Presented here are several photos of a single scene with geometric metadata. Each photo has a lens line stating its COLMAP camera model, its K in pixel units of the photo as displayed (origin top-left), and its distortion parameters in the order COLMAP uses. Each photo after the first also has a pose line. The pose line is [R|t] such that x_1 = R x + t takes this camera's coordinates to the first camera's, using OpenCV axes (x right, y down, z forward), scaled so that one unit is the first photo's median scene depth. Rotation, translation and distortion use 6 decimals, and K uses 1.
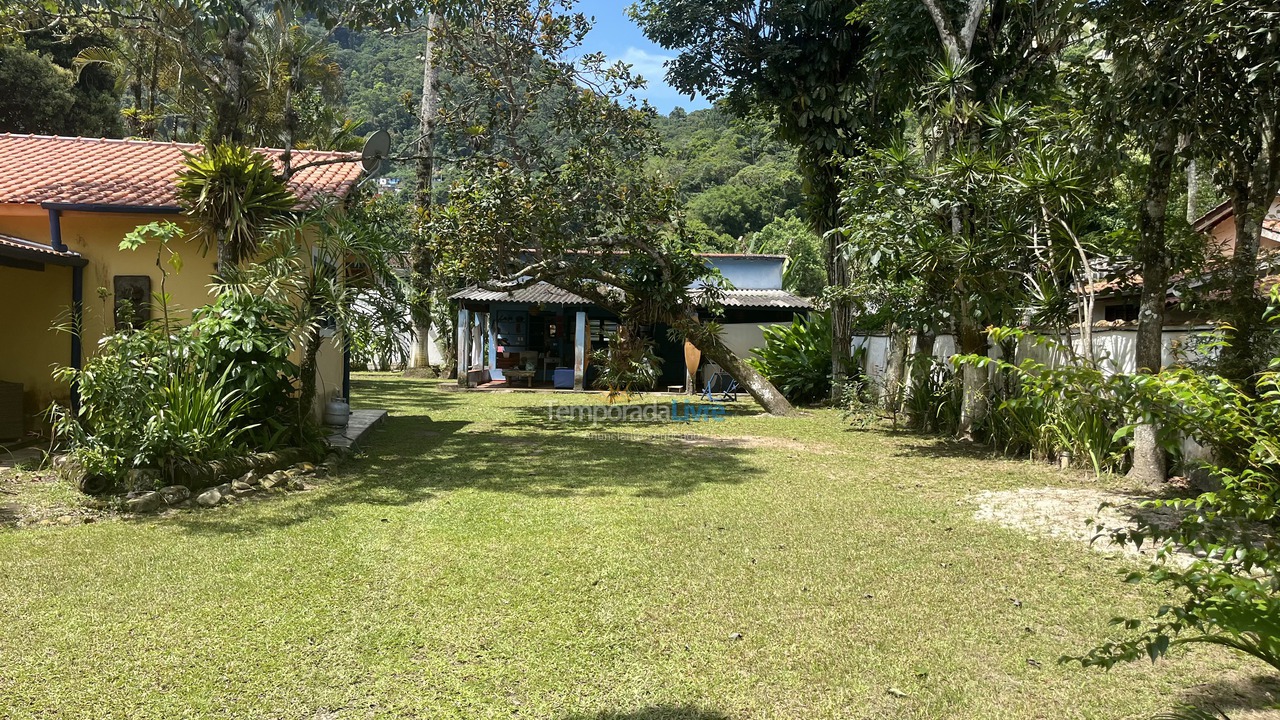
lens RADIAL K [[962.4, 0, 631.9], [0, 962.4, 362.3], [0, 0, 1]] dist [0.068345, -0.079836]
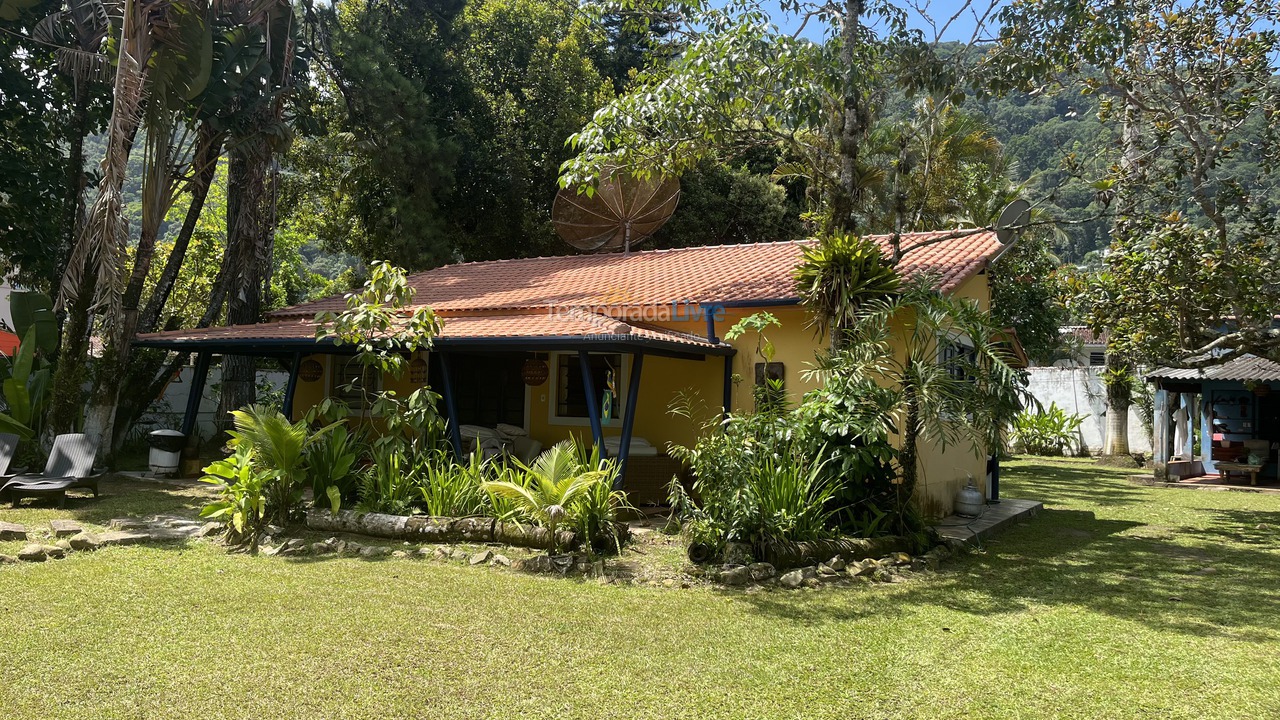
lens RADIAL K [[962.4, 0, 631.9], [0, 962.4, 362.3], [0, 0, 1]] dist [0.068345, -0.079836]
pose [[0.758486, -0.025019, -0.651209, 0.080953], [-0.028873, 0.996992, -0.071933, -0.007027], [0.651050, 0.073362, 0.755481, 0.082280]]
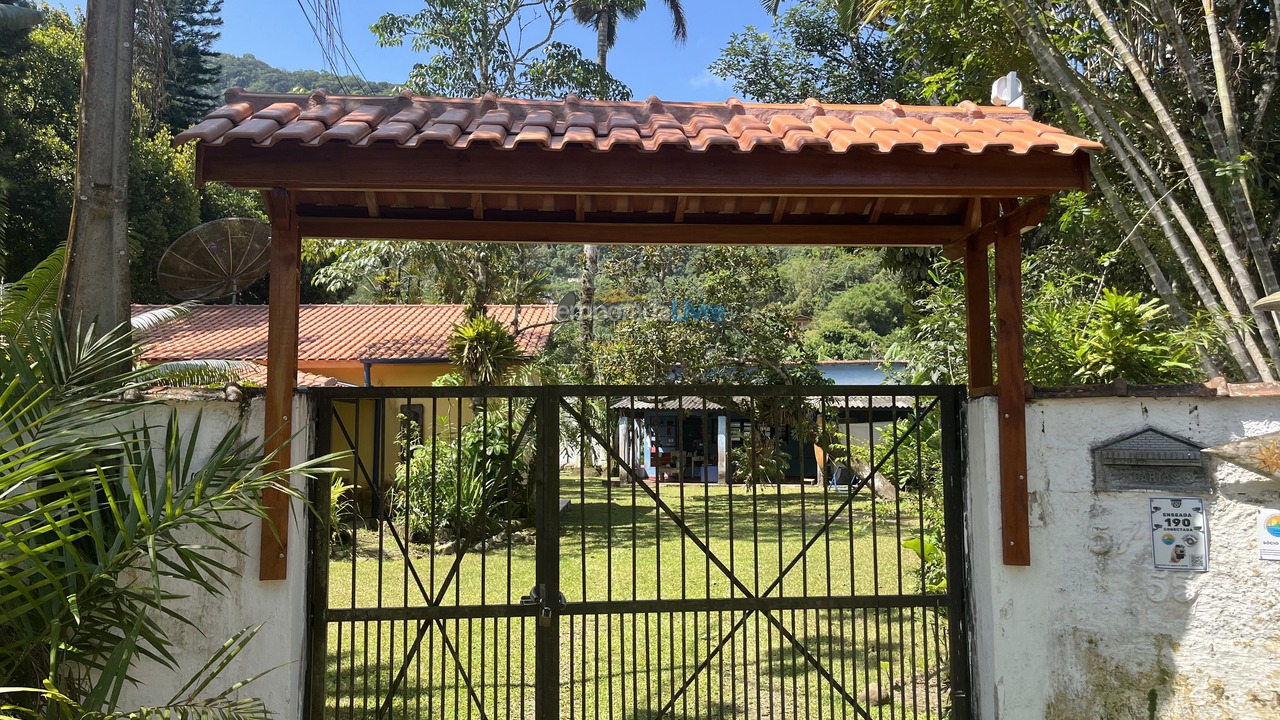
lens RADIAL K [[967.3, 0, 639.5], [0, 967.3, 355.4], [0, 0, 1]] dist [0.064003, -0.082020]
pose [[0.989097, -0.034517, -0.143162, 0.044680], [0.018470, 0.993543, -0.111944, 0.009070], [0.146101, 0.108080, 0.983348, -0.428692]]
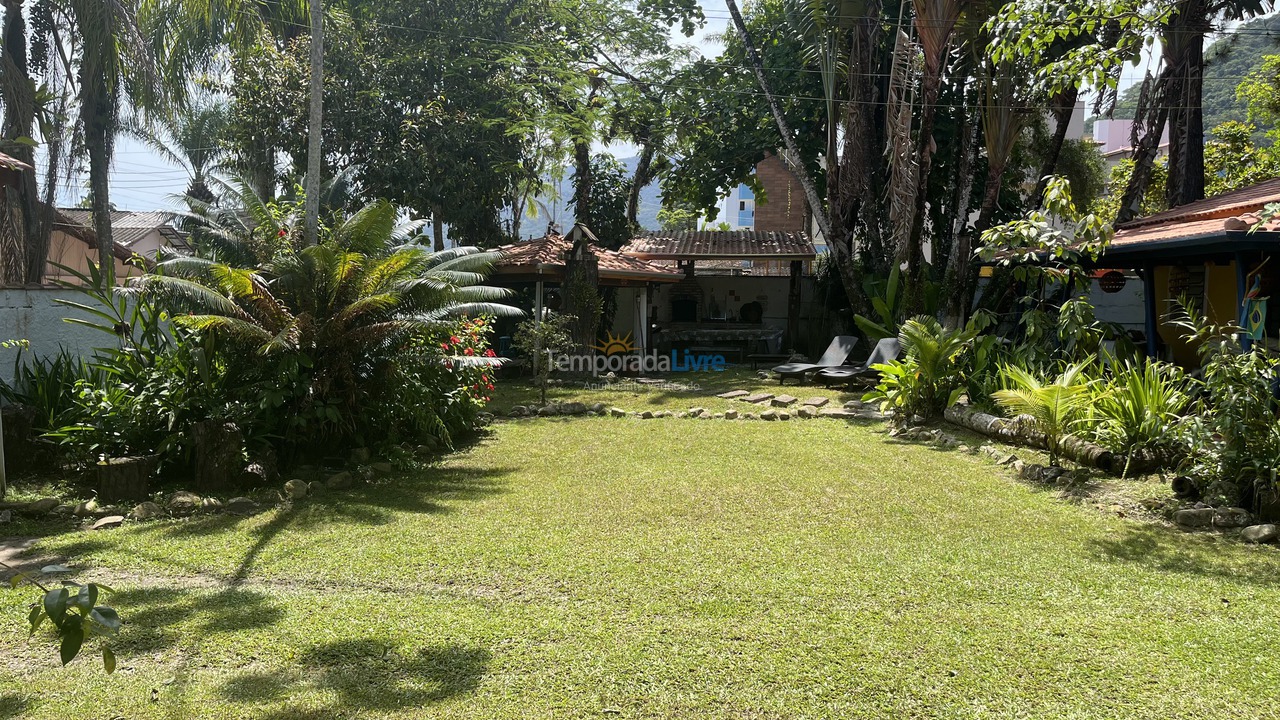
lens RADIAL K [[962.4, 0, 631.9], [0, 962.4, 362.3], [0, 0, 1]] dist [0.068345, -0.079836]
pose [[-0.274806, 0.048543, -0.960274, 0.373957], [-0.035457, 0.997534, 0.060573, -0.025366], [0.960846, 0.050694, -0.272407, 0.548207]]
